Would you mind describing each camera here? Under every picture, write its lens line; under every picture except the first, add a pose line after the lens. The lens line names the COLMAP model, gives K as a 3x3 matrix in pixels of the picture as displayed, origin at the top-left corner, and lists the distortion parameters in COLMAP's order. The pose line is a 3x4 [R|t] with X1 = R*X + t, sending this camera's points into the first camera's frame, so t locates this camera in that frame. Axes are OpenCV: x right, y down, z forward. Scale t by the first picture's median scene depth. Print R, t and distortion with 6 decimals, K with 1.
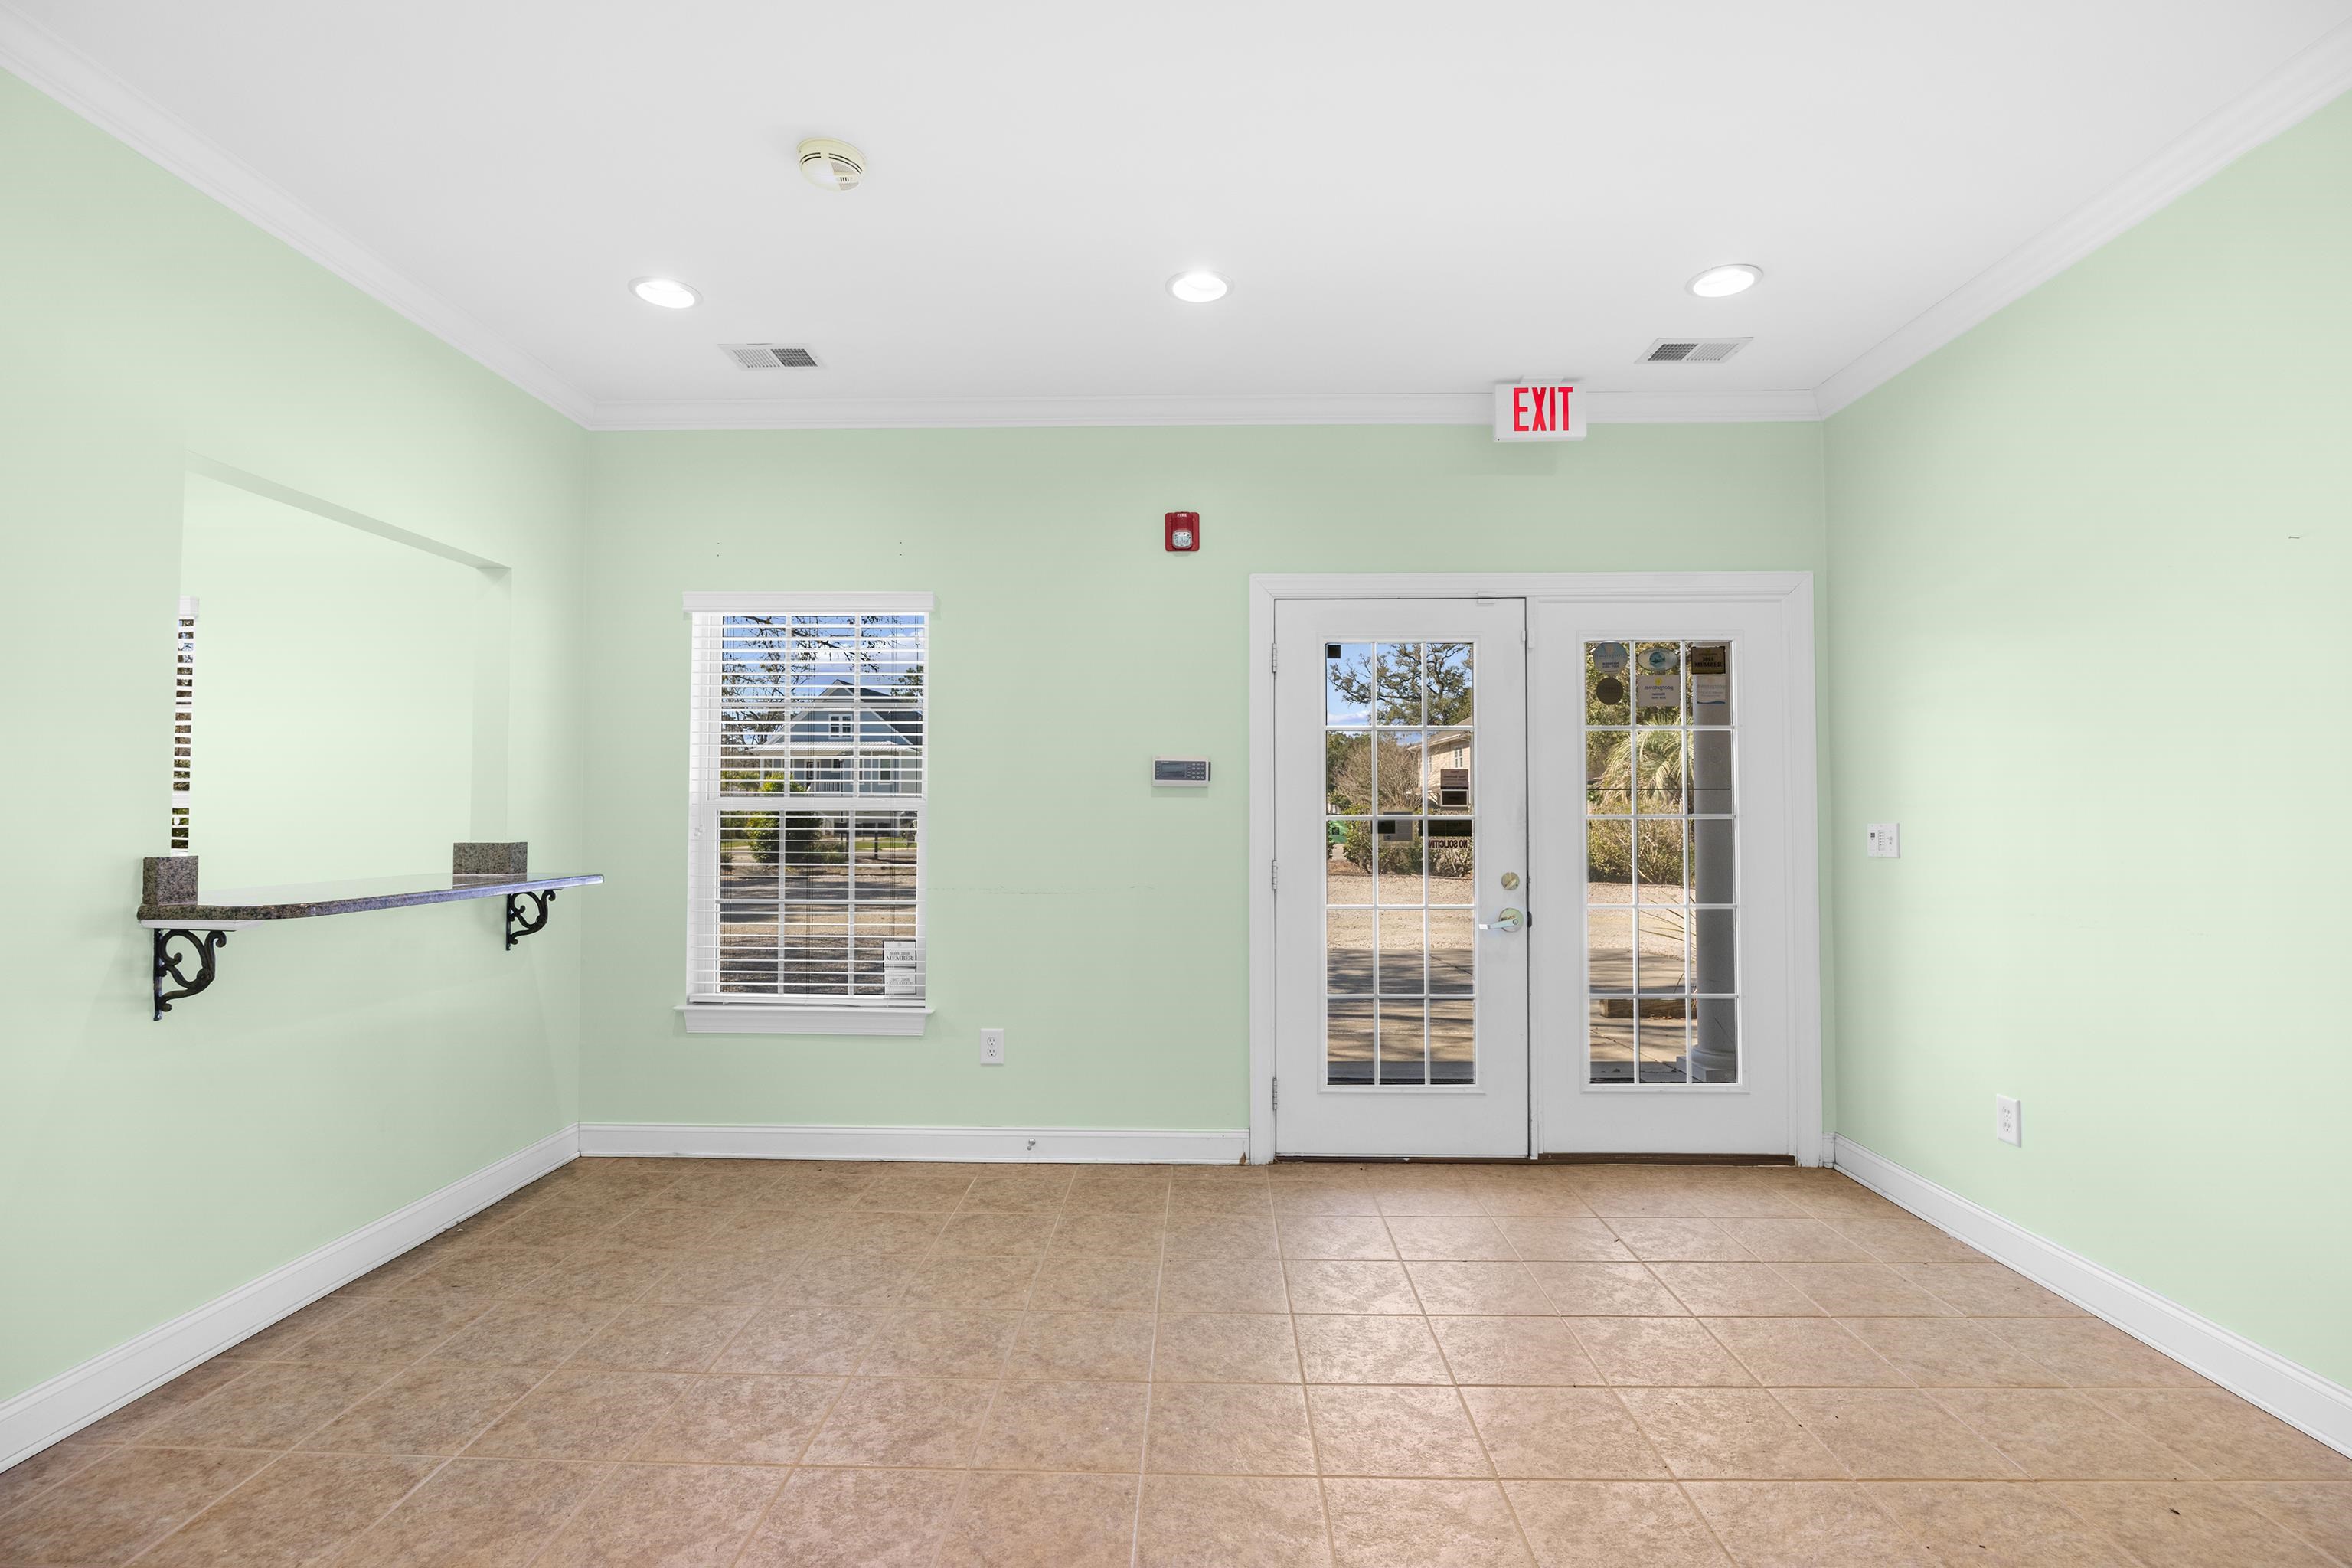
lens RADIAL K [[1106.7, 0, 1181.5], [0, 1106.7, 782.6], [0, 0, 1]] dist [-0.017967, 0.001510]
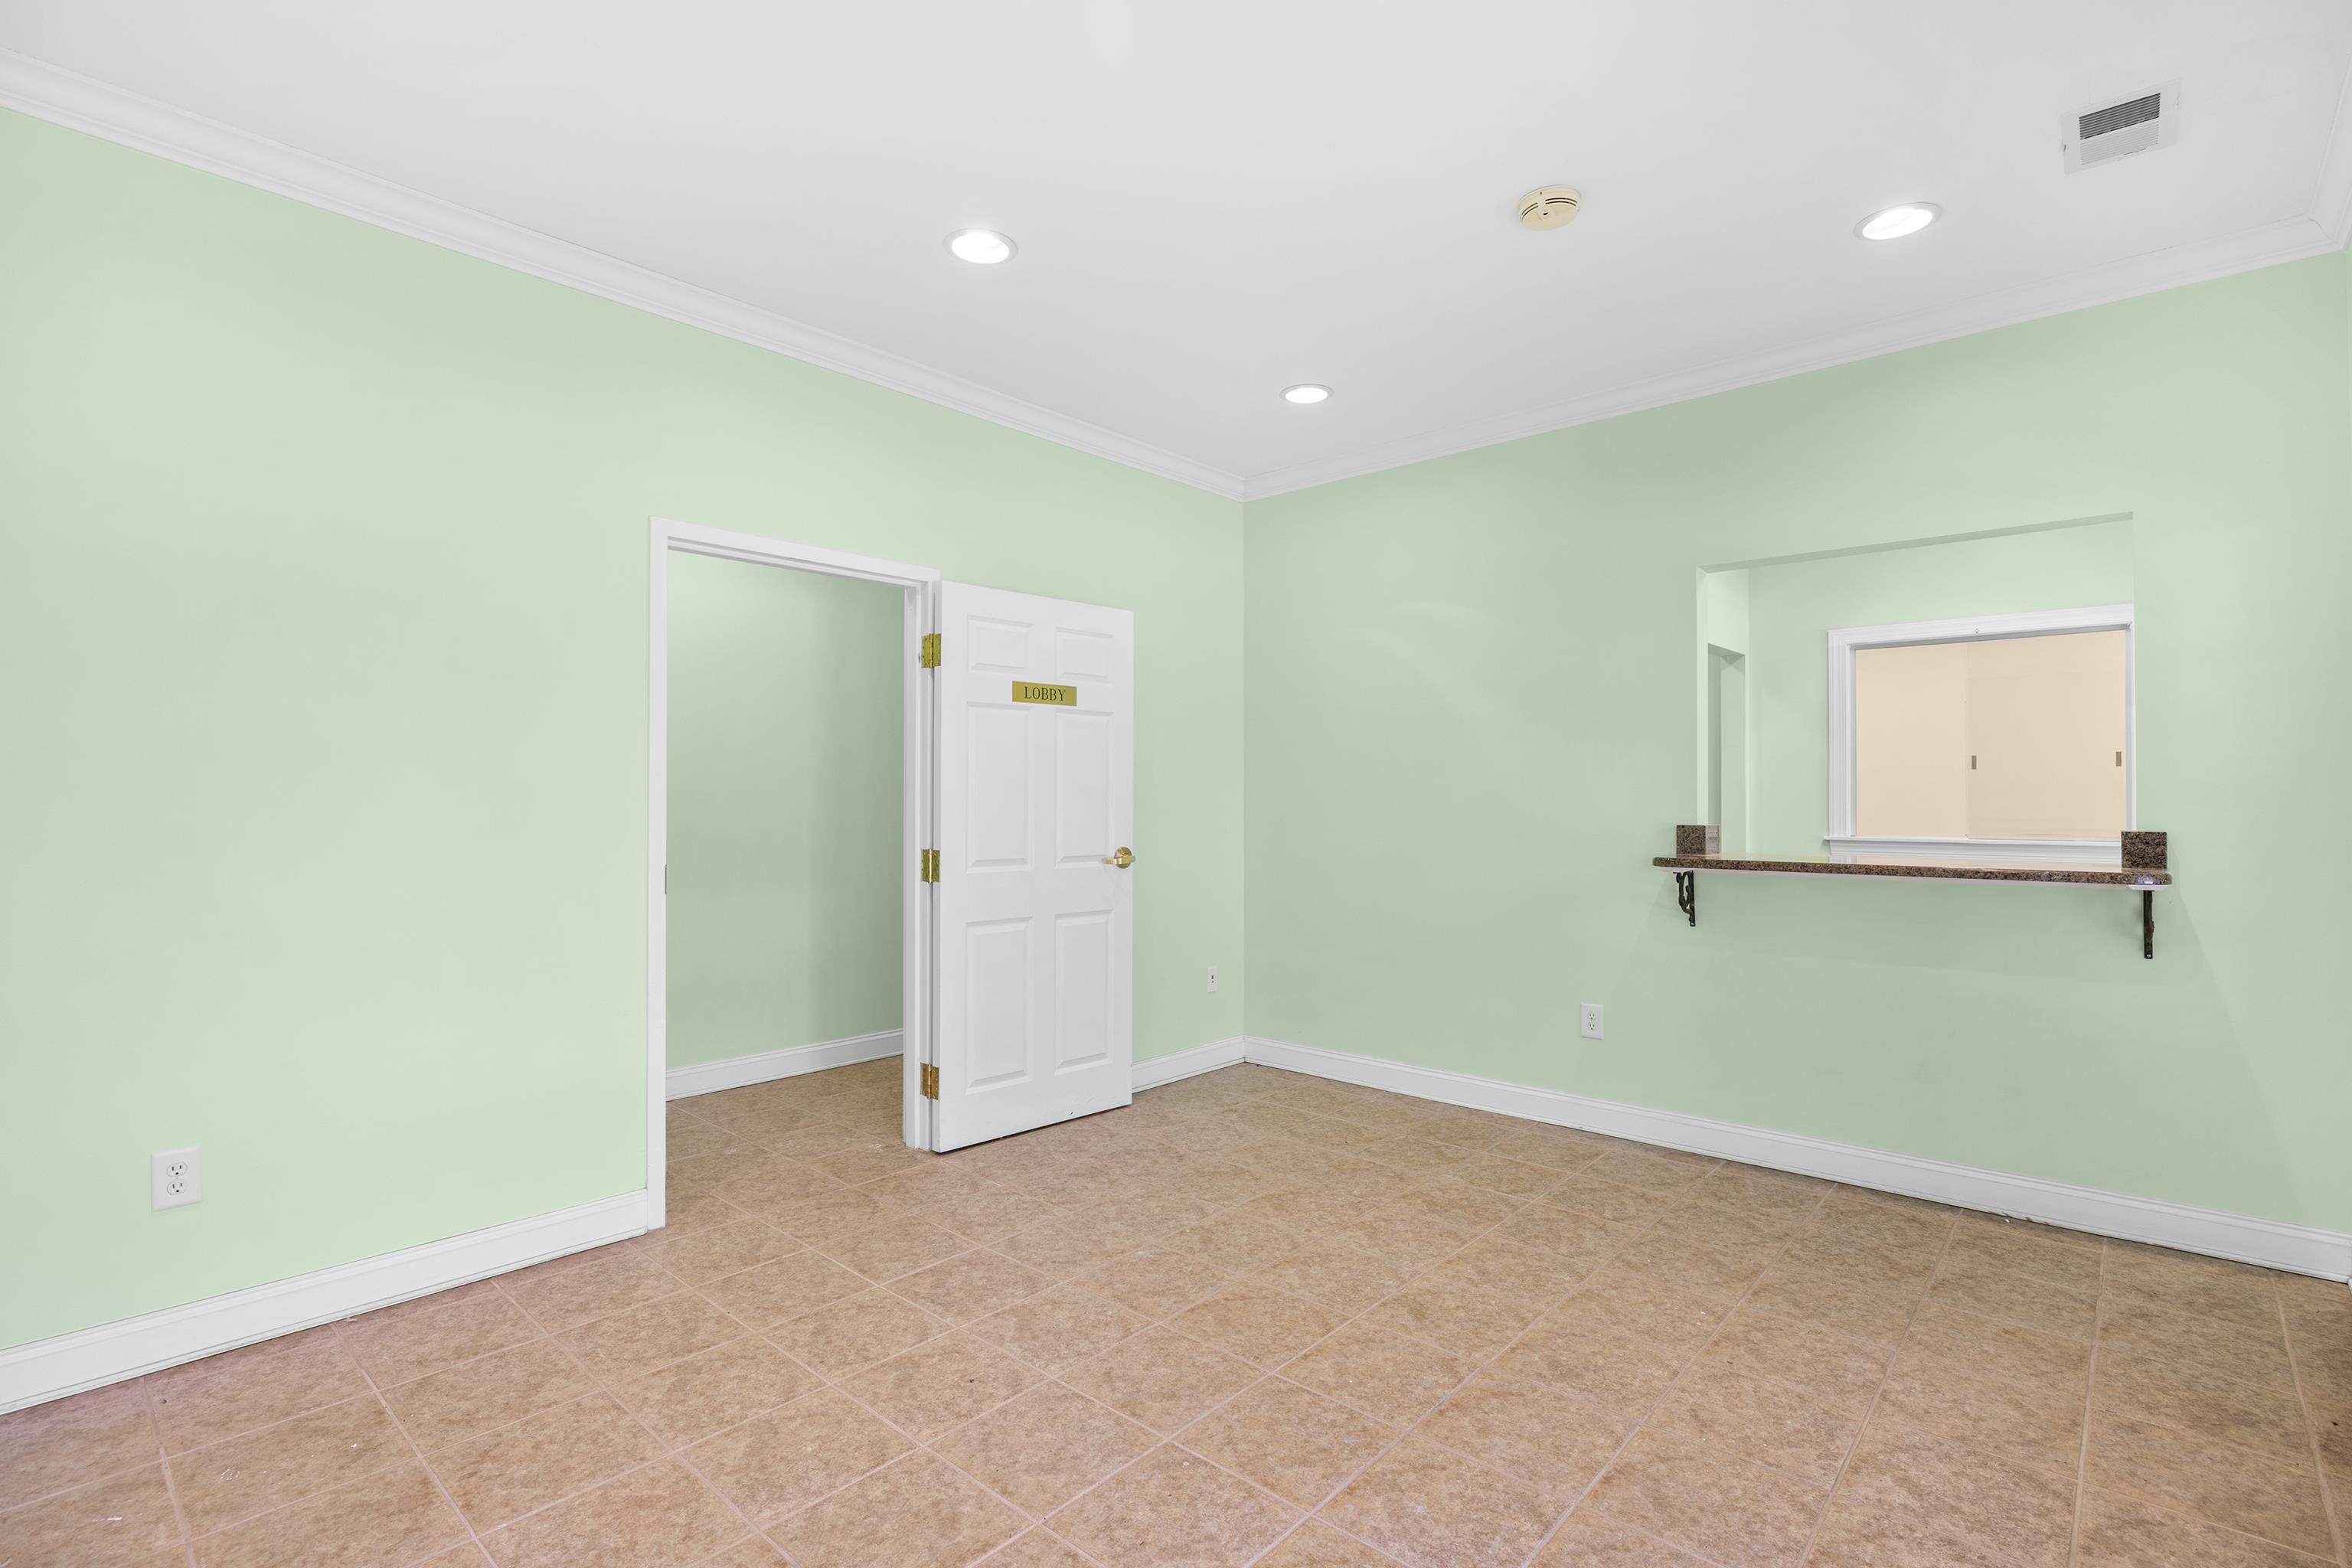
lens RADIAL K [[1106.7, 0, 1166.7], [0, 1106.7, 791.6], [0, 0, 1]] dist [-0.017967, 0.001510]
pose [[-0.663718, -0.004025, -0.747972, 0.498081], [0.020110, 0.999528, -0.023223, 0.025368], [0.747712, -0.030455, -0.663324, 0.939064]]
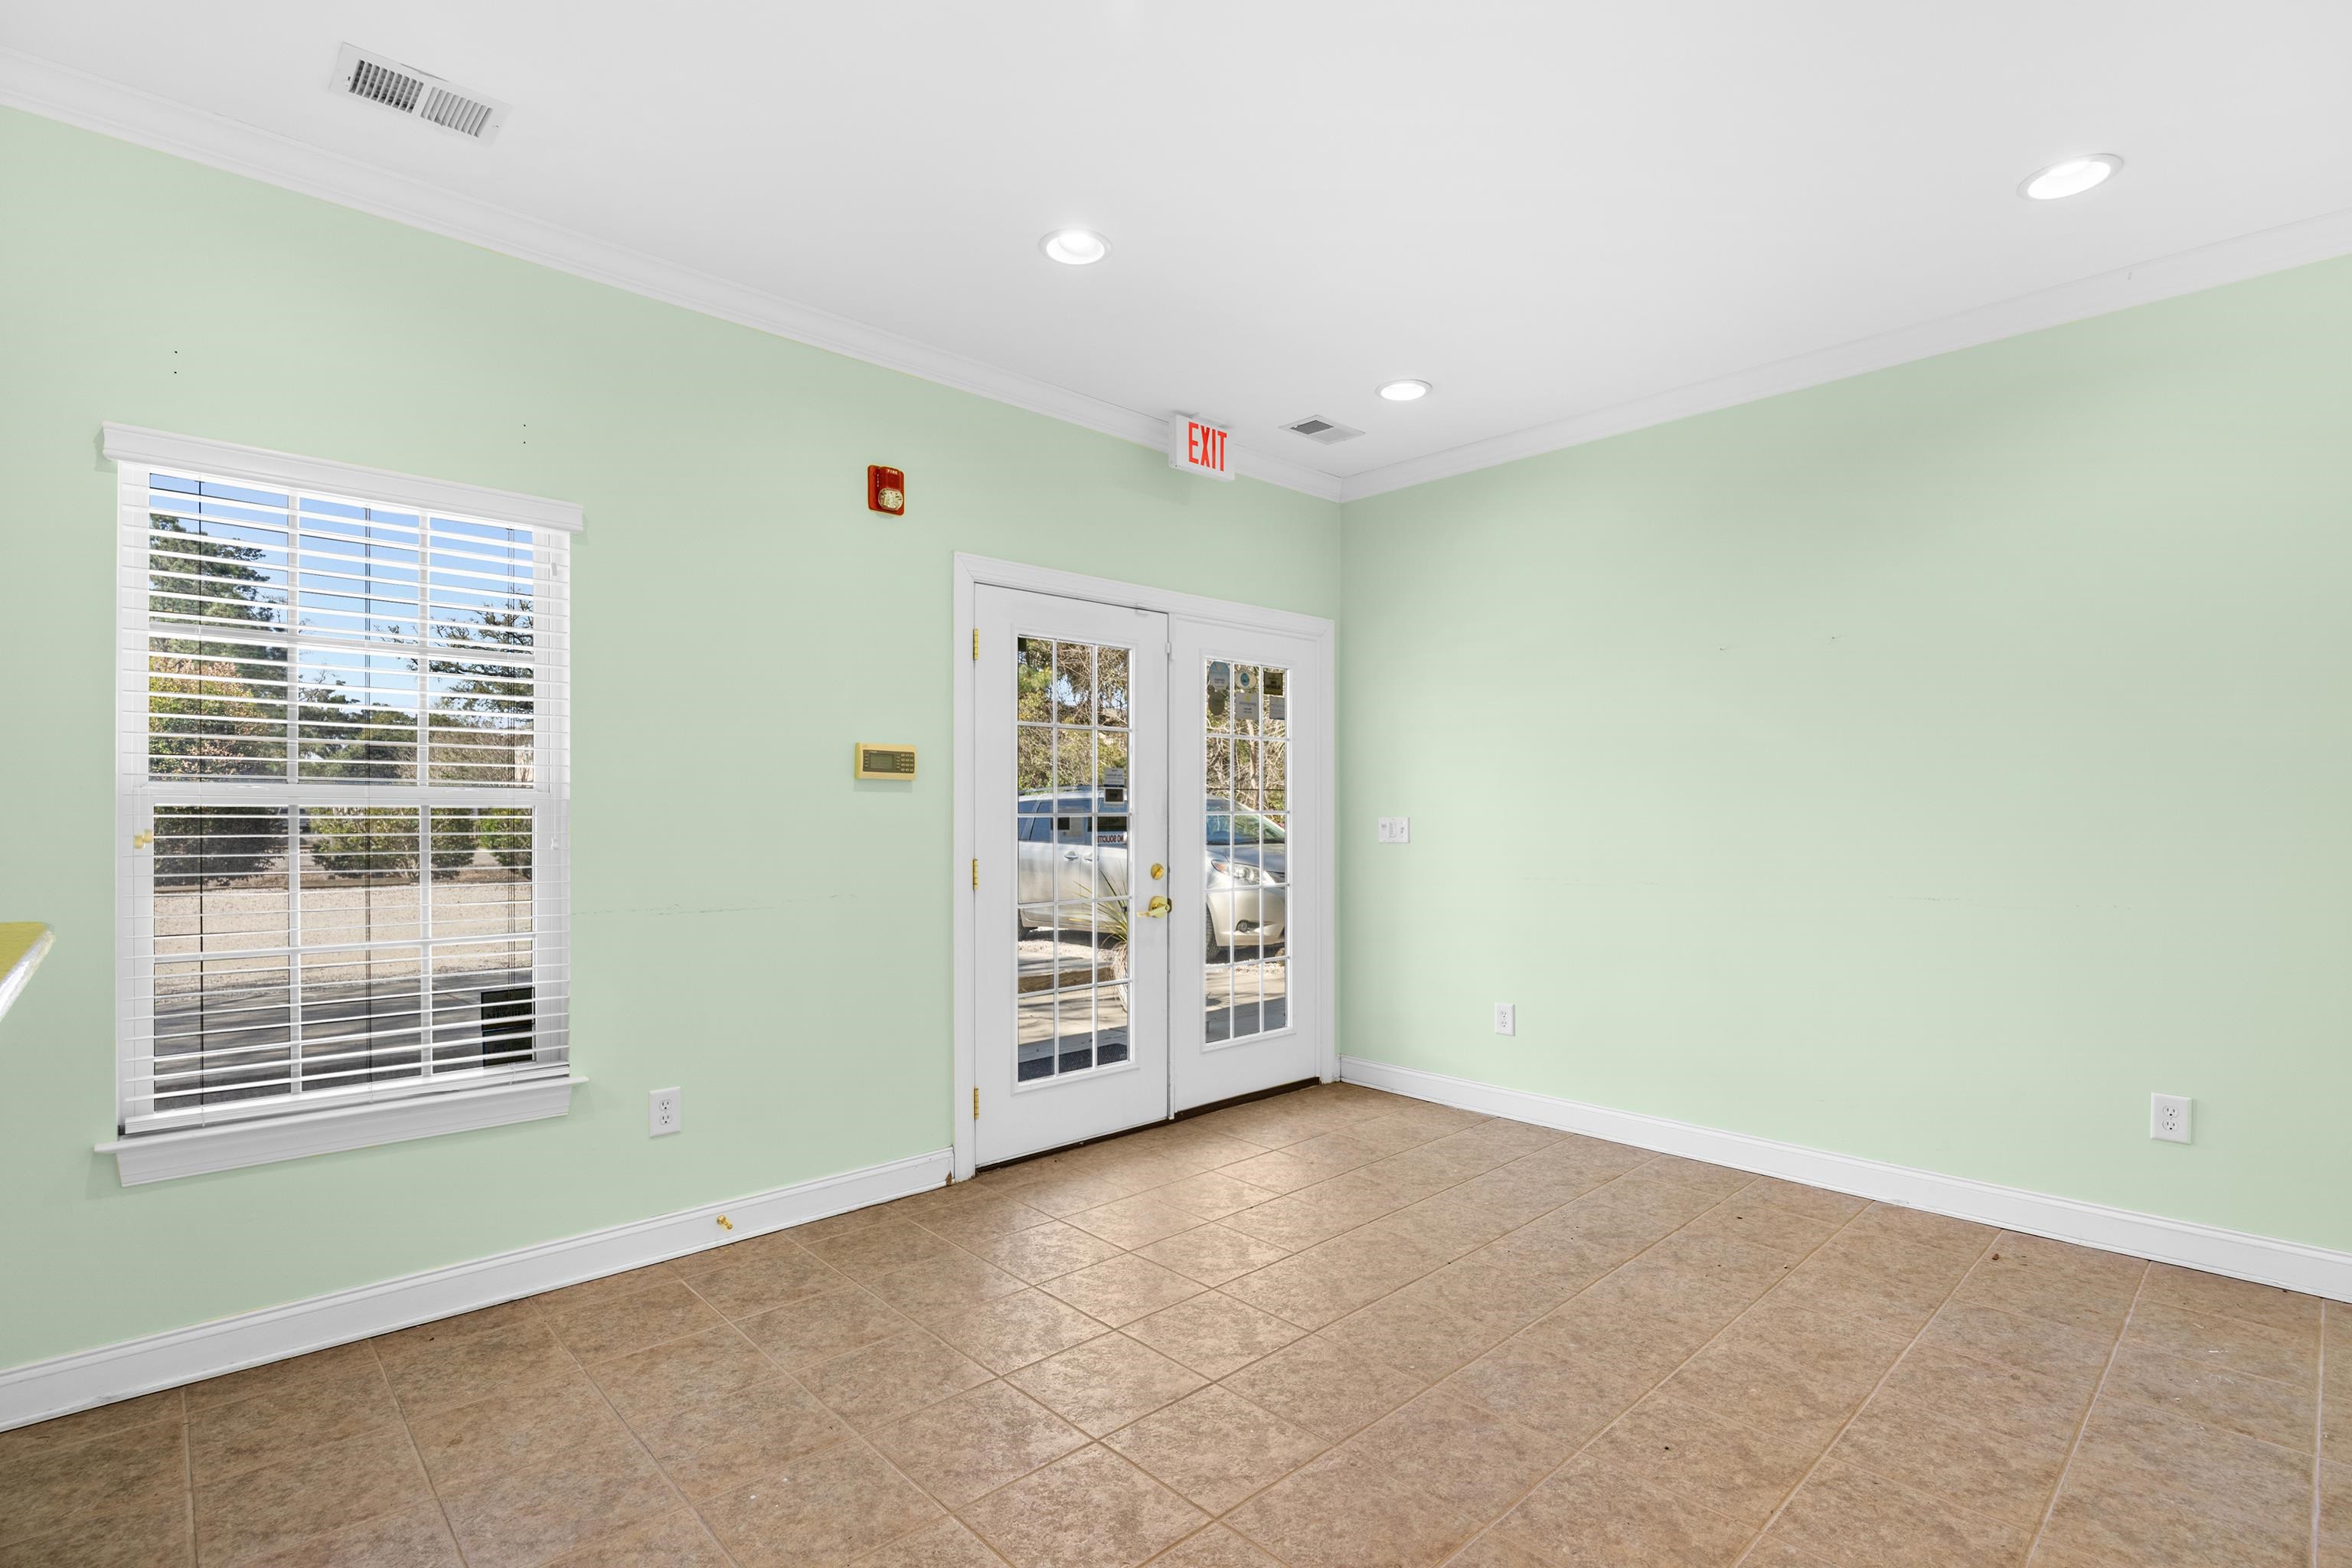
lens RADIAL K [[1106.7, 0, 1195.9], [0, 1106.7, 816.8], [0, 0, 1]] dist [-0.017967, 0.001510]
pose [[0.705698, -0.004604, 0.708498, -0.475203], [-0.019172, 0.999489, 0.025590, 0.006330], [-0.708253, -0.031642, 0.705249, 0.210240]]
